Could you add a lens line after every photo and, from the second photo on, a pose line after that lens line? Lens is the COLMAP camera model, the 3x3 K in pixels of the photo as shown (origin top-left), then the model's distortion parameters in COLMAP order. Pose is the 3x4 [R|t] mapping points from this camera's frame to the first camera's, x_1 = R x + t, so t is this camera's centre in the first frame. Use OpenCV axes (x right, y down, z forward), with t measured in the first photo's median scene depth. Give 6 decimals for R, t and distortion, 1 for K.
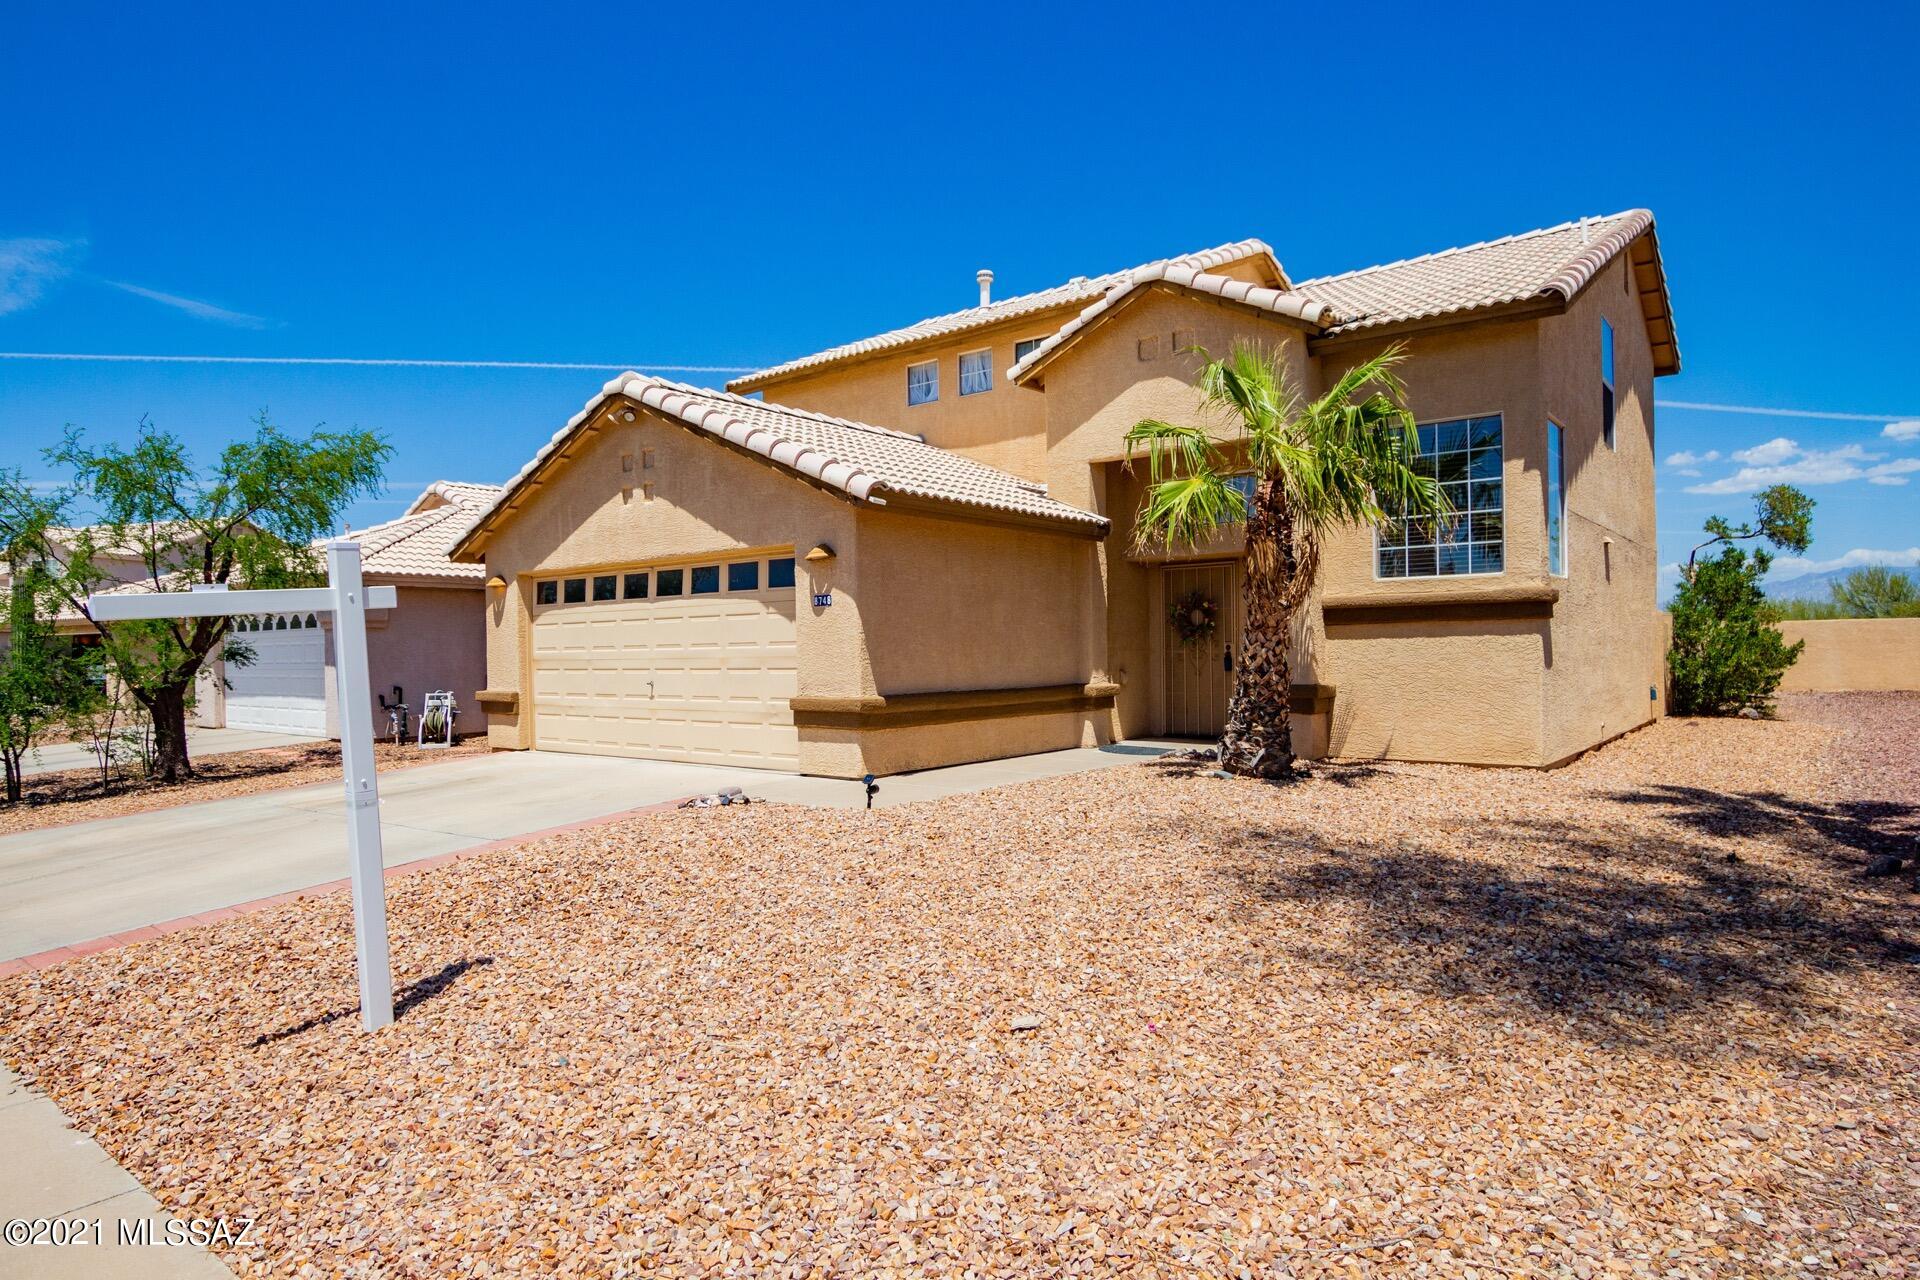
lens RADIAL K [[1101.7, 0, 960.0], [0, 1101.7, 640.0], [0, 0, 1]] dist [-0.001488, 0.000072]
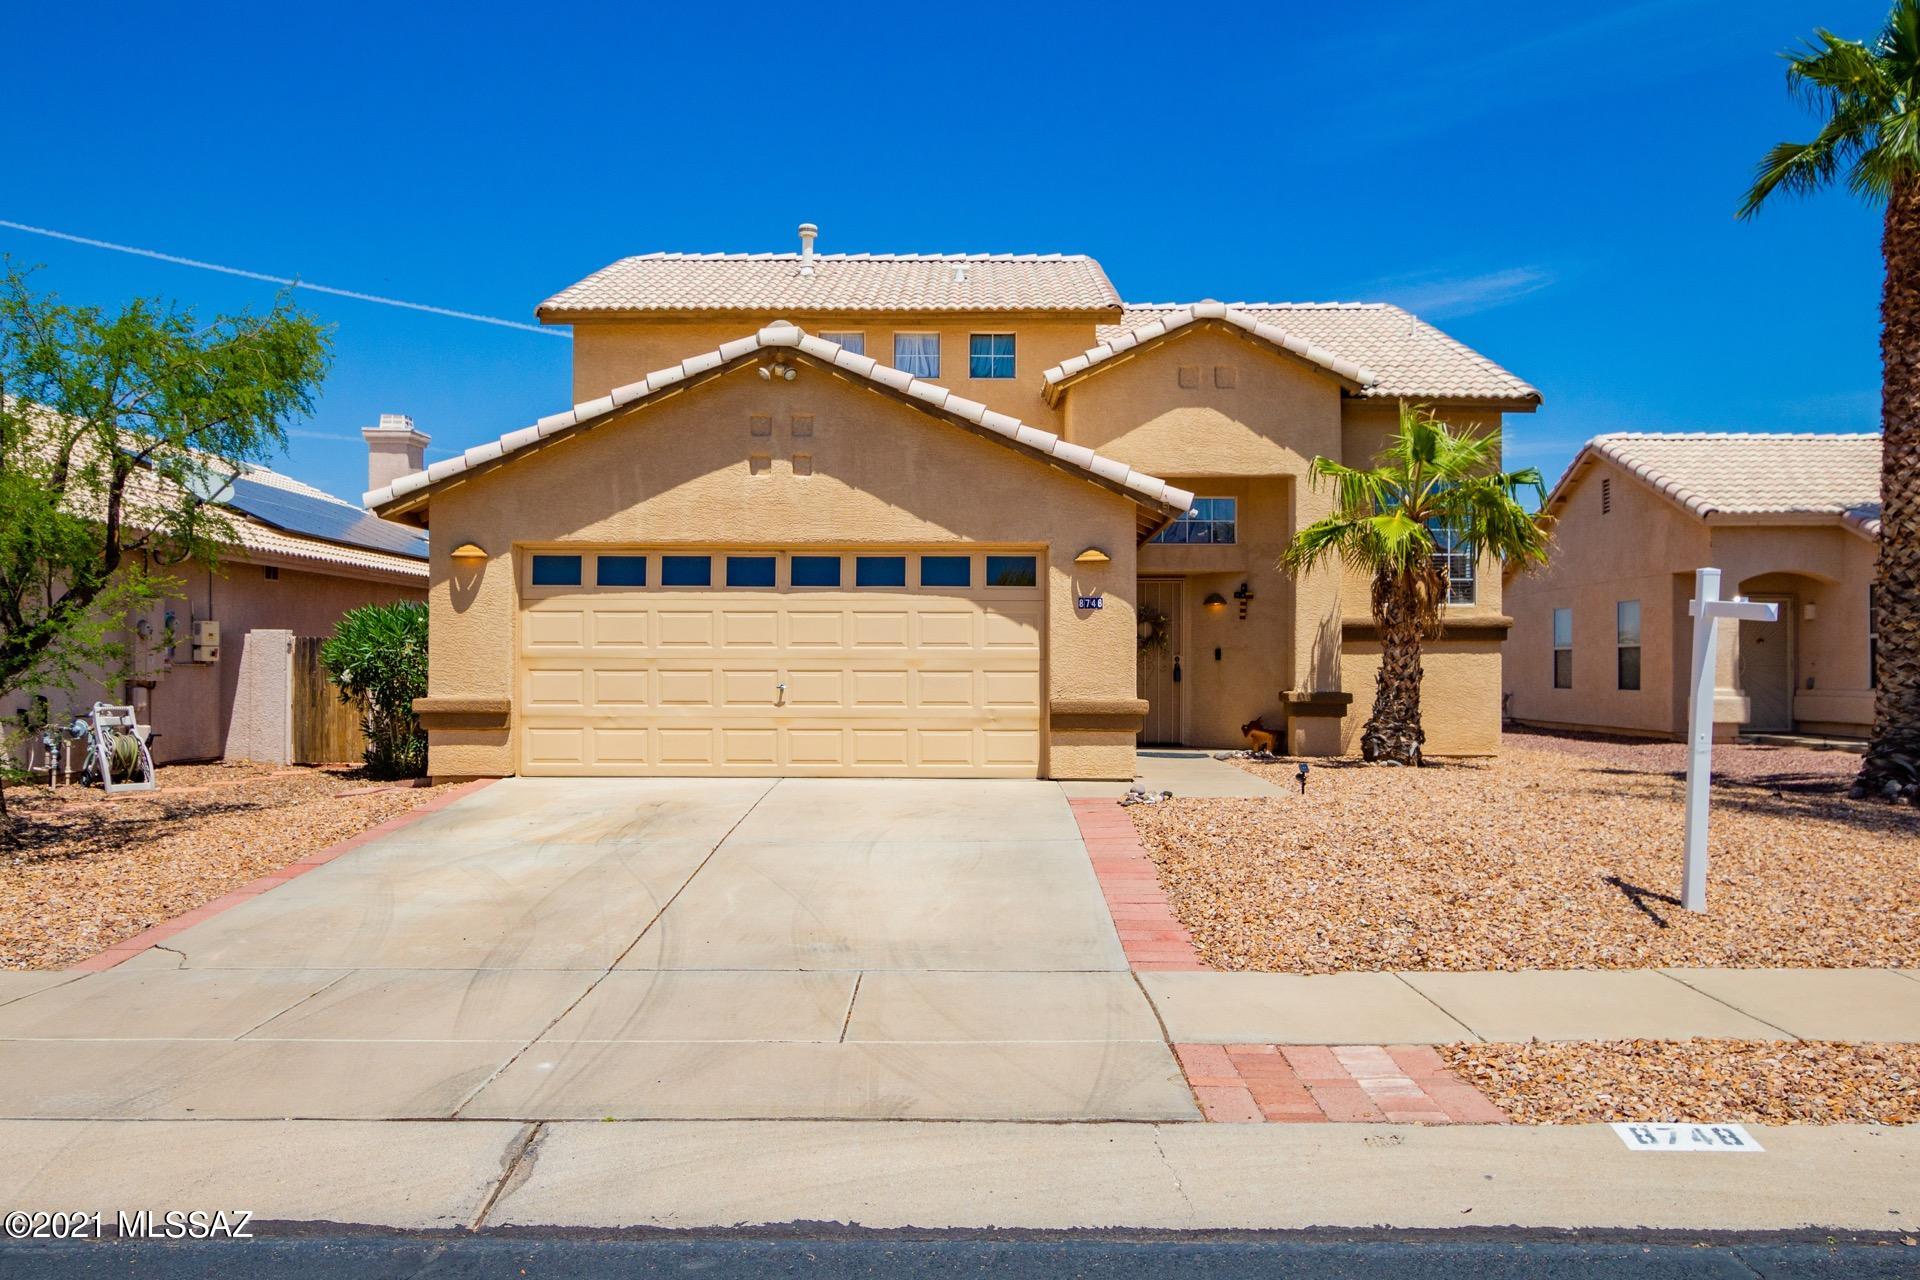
lens RADIAL K [[1452.0, 0, 960.0], [0, 1452.0, 640.0], [0, 0, 1]] dist [0.006227, -0.000042]
pose [[0.789721, 0.028337, 0.612811, -0.887920], [-0.021589, 0.999598, -0.018400, 0.021031], [-0.613086, 0.001301, 0.790015, 0.027116]]
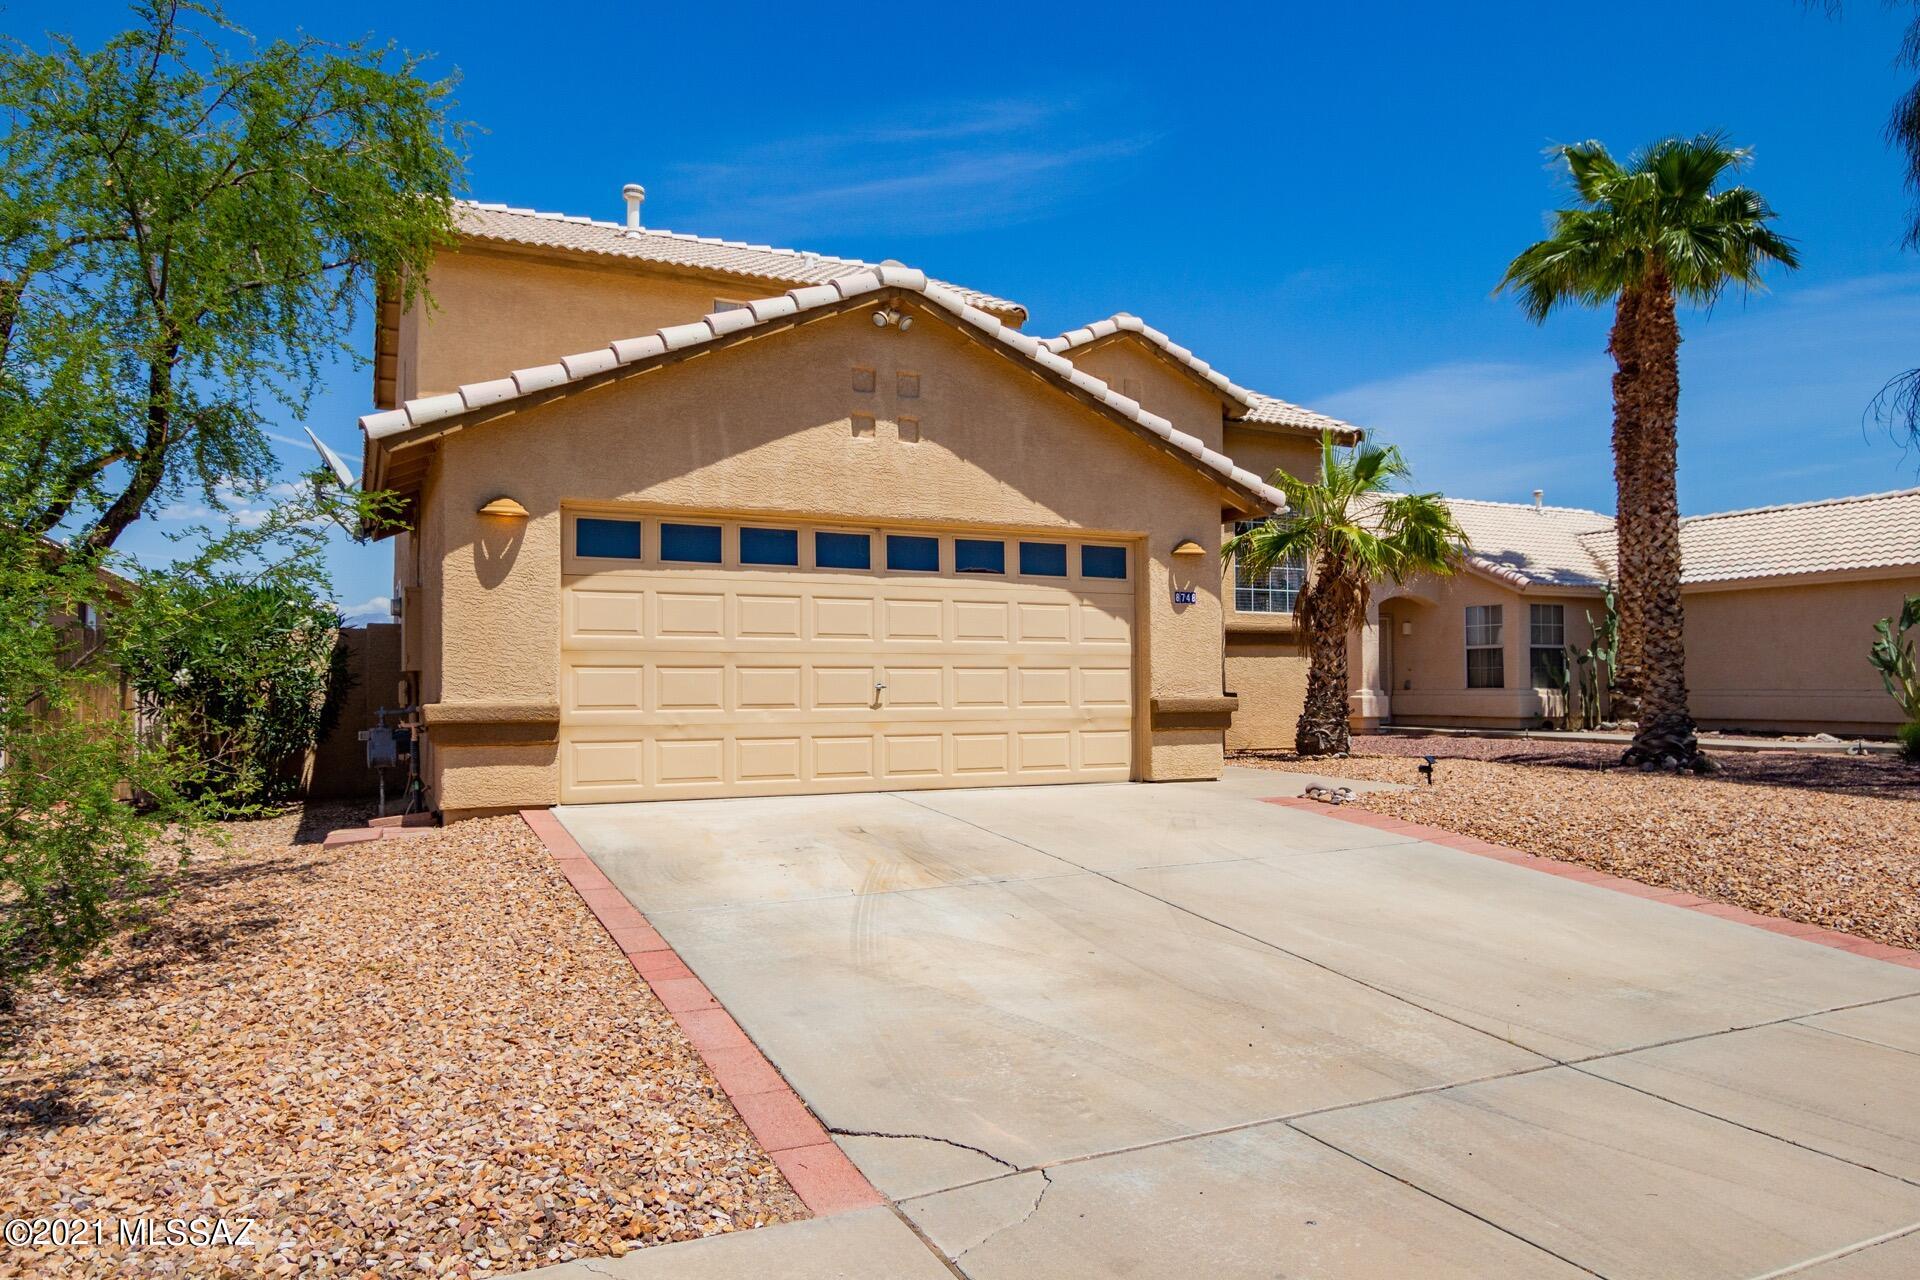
lens RADIAL K [[1262.0, 0, 960.0], [0, 1262.0, 640.0], [0, 0, 1]] dist [-0.005185, 0.000647]
pose [[0.432049, 0.045786, 0.900687, -1.044508], [-0.014620, 0.998935, -0.043767, 0.045657], [-0.901732, 0.005742, 0.432258, 0.606632]]
